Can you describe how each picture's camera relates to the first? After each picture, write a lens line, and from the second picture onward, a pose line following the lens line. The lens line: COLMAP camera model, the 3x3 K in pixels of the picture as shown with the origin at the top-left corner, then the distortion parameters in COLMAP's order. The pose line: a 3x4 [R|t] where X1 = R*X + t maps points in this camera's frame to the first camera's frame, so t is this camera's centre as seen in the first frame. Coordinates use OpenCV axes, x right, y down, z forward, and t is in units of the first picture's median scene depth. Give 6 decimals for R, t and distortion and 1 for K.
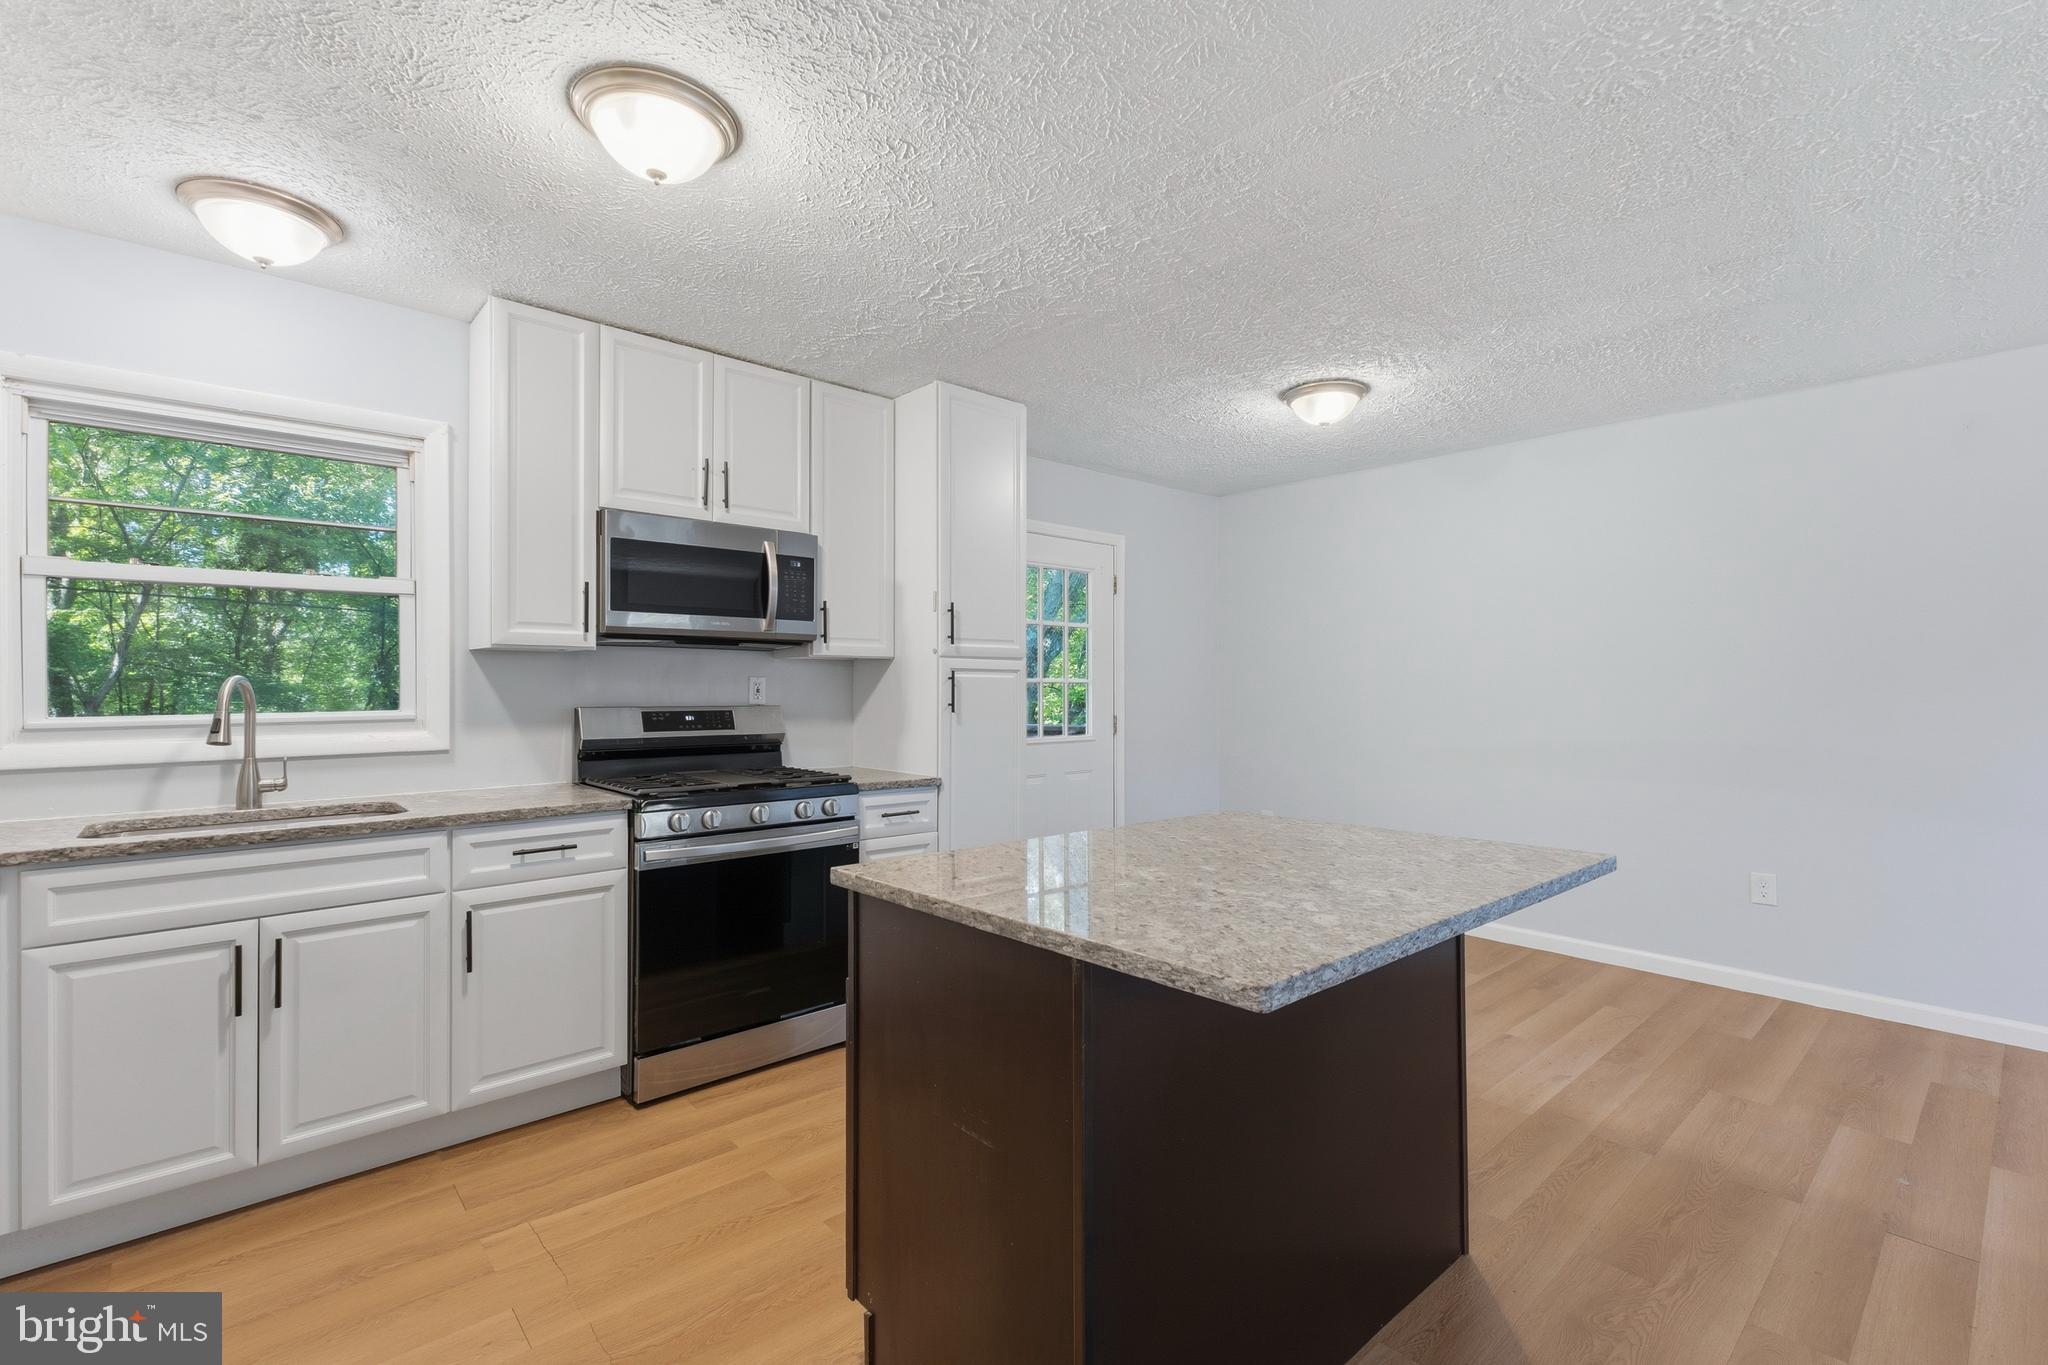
lens RADIAL K [[904.4, 0, 1033.5], [0, 904.4, 691.0], [0, 0, 1]] dist [0.019187, -0.003497]
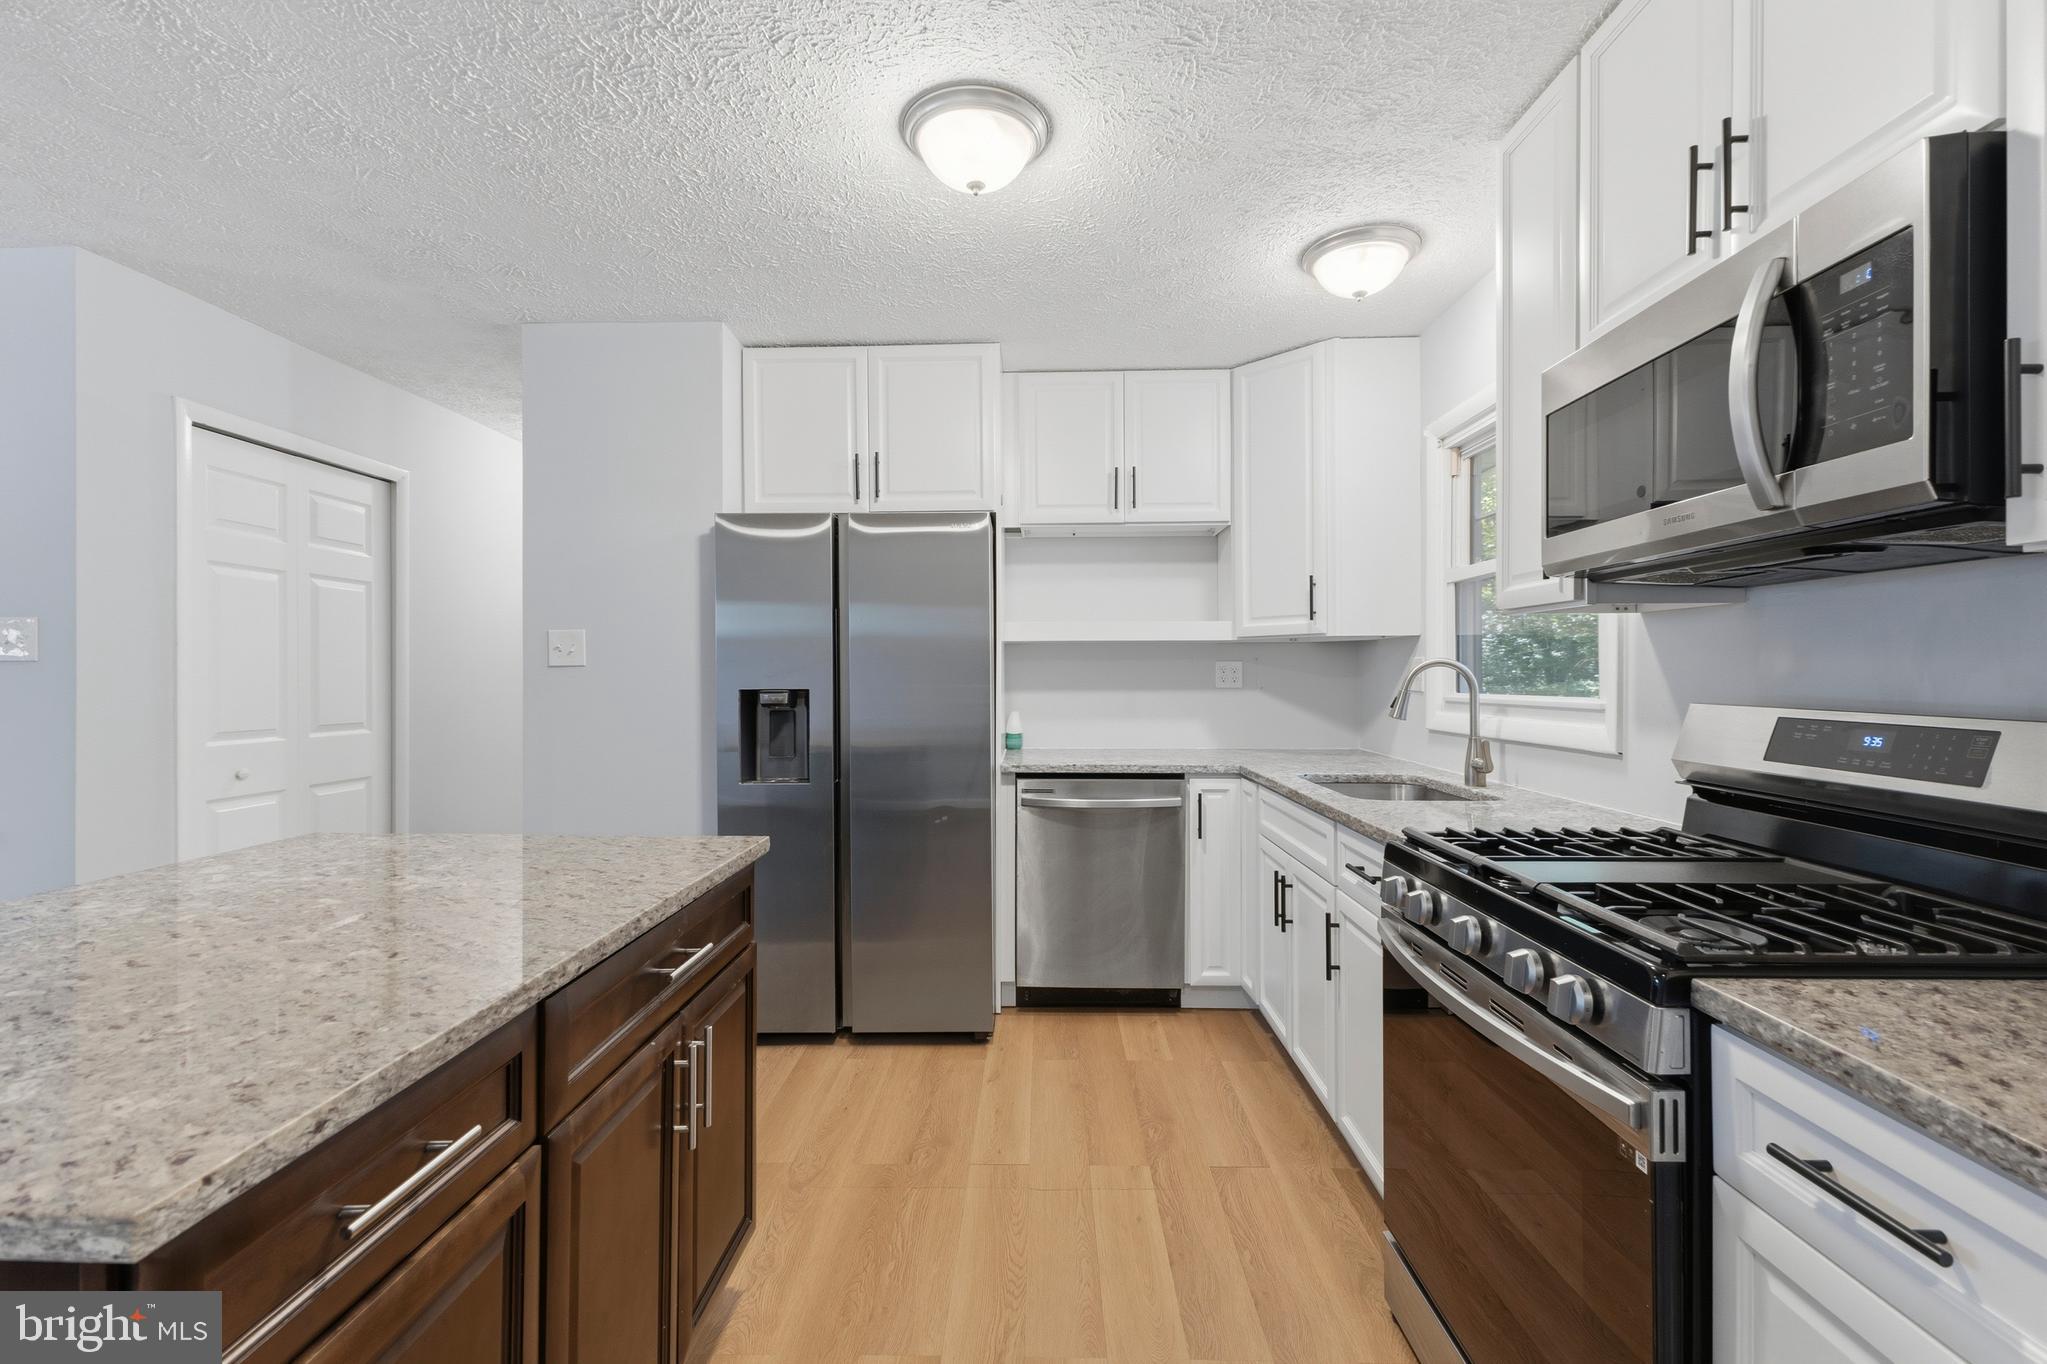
lens RADIAL K [[904.0, 0, 1023.9], [0, 904.0, 672.3], [0, 0, 1]] dist [0.019187, -0.003497]
pose [[-0.700111, 0.004411, -0.714020, 0.235489], [0.000637, 0.999984, 0.005553, -0.005212], [0.714034, 0.003433, -0.700103, 1.364117]]
